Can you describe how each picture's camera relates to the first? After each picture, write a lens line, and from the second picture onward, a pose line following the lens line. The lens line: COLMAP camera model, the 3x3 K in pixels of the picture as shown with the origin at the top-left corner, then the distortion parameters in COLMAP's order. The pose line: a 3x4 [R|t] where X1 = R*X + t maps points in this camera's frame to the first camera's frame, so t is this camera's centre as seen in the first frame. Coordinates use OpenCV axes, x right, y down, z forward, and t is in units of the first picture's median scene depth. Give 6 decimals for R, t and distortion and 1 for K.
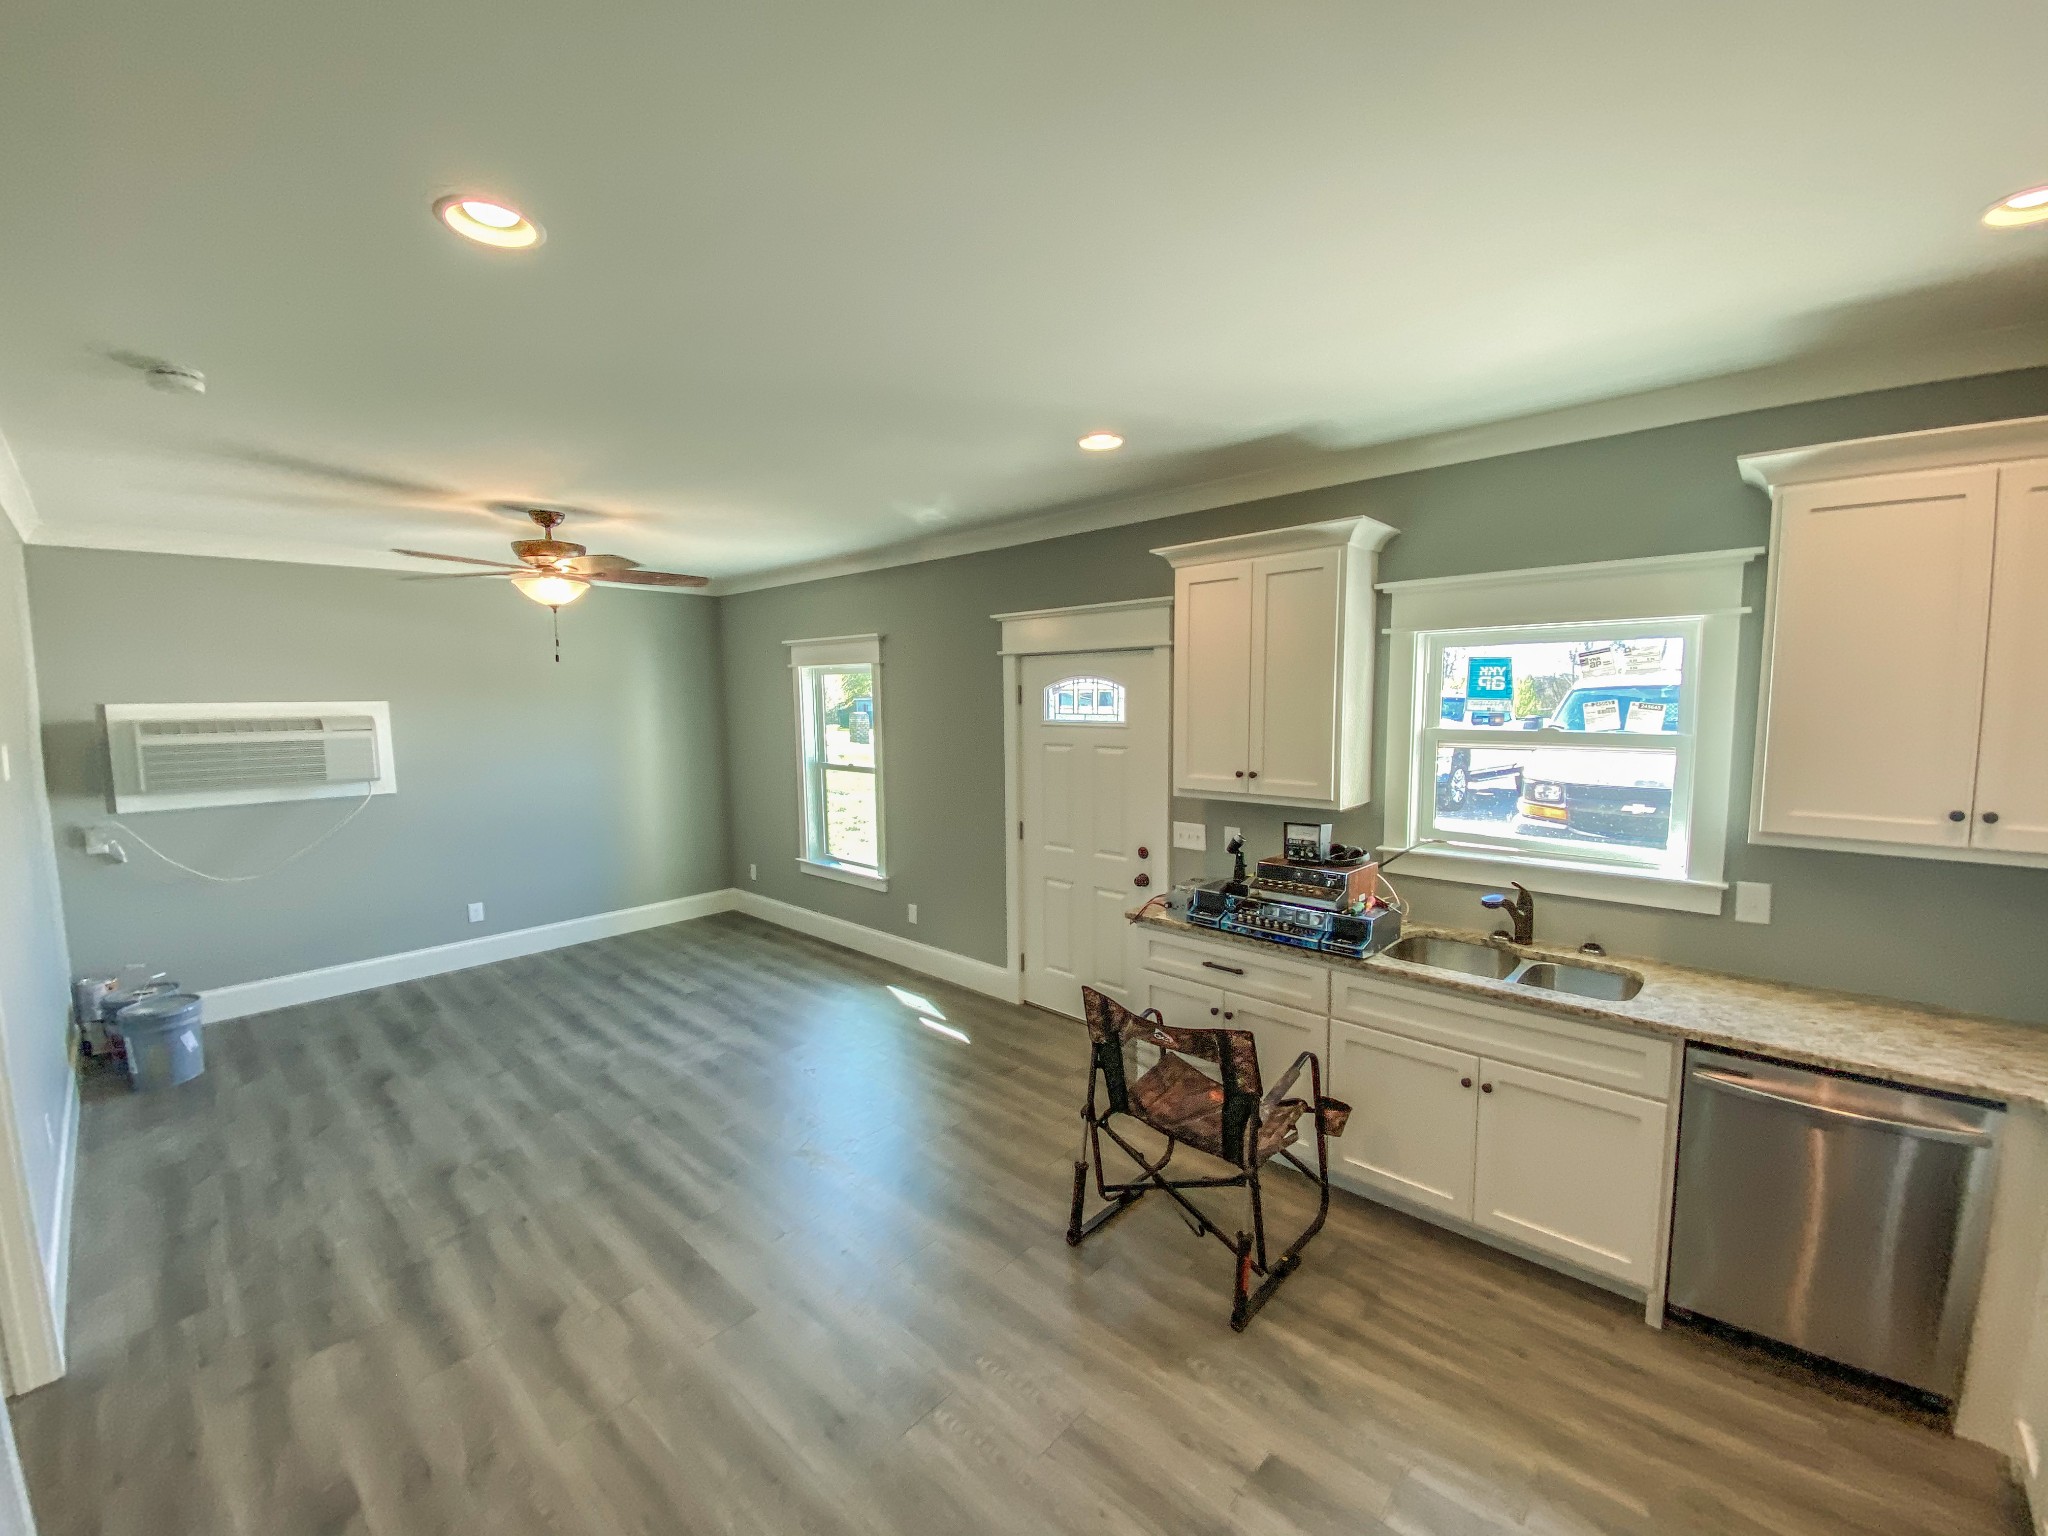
lens RADIAL K [[837.8, 0, 1024.0], [0, 837.8, 768.0], [0, 0, 1]] dist [0.036485, -0.025264]
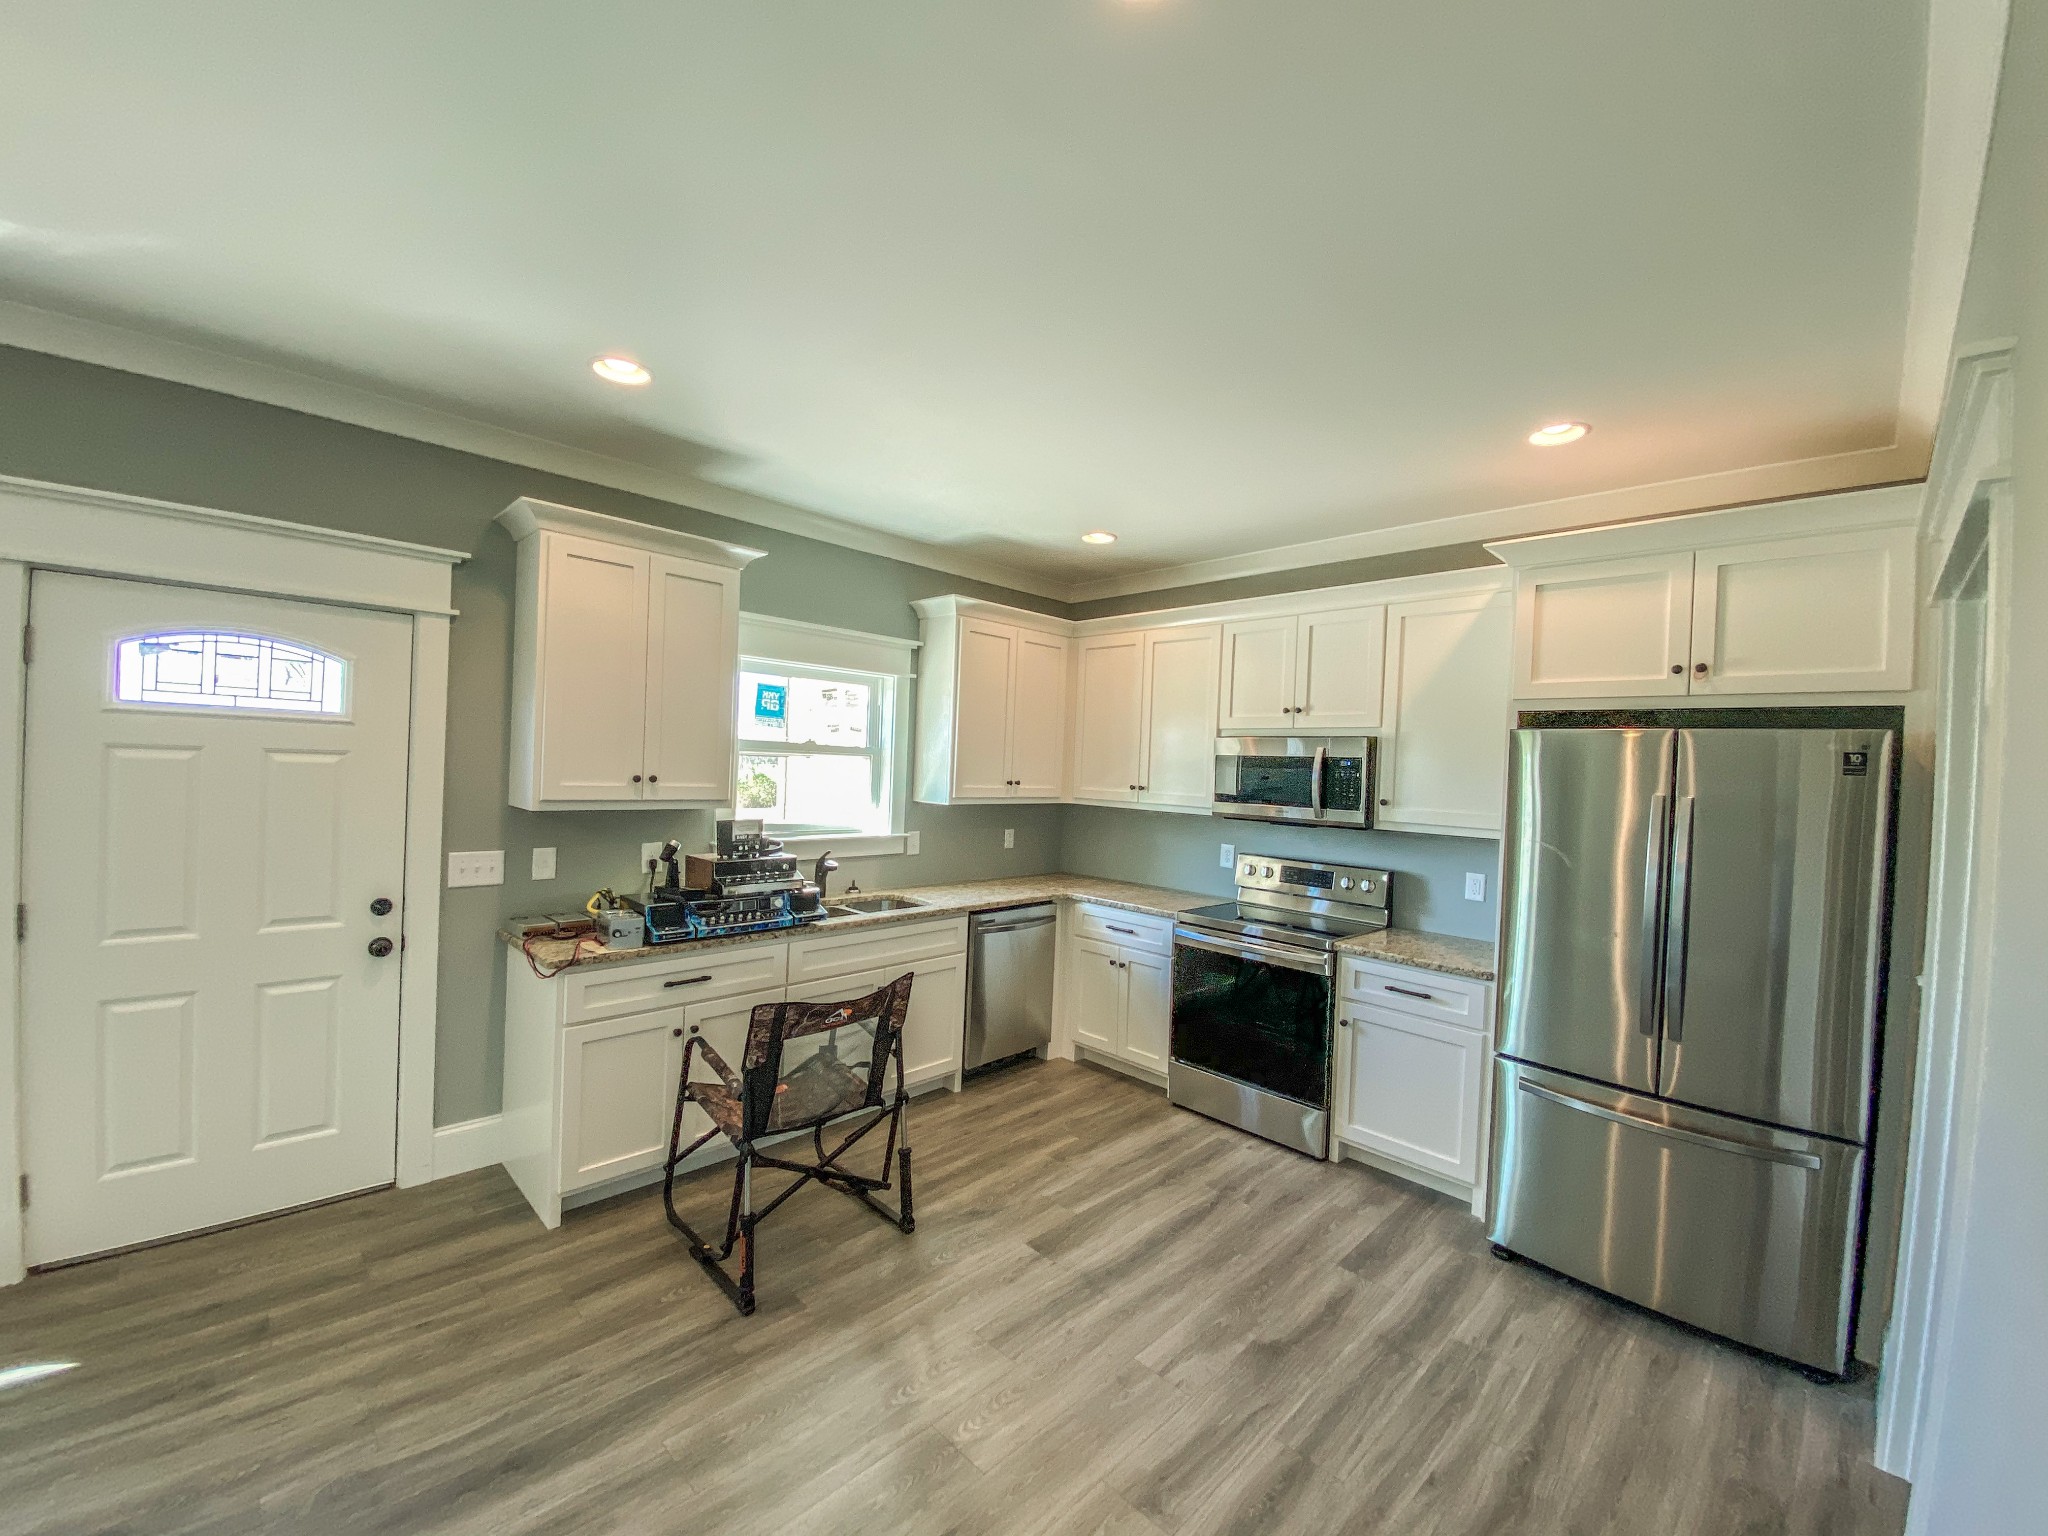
lens RADIAL K [[837.8, 0, 1024.0], [0, 837.8, 768.0], [0, 0, 1]] dist [0.036485, -0.025264]
pose [[0.031466, 0.011825, 0.999435, -0.721422], [0.050628, 0.998628, -0.013409, 0.032302], [-0.998222, 0.051021, 0.030825, 0.602360]]
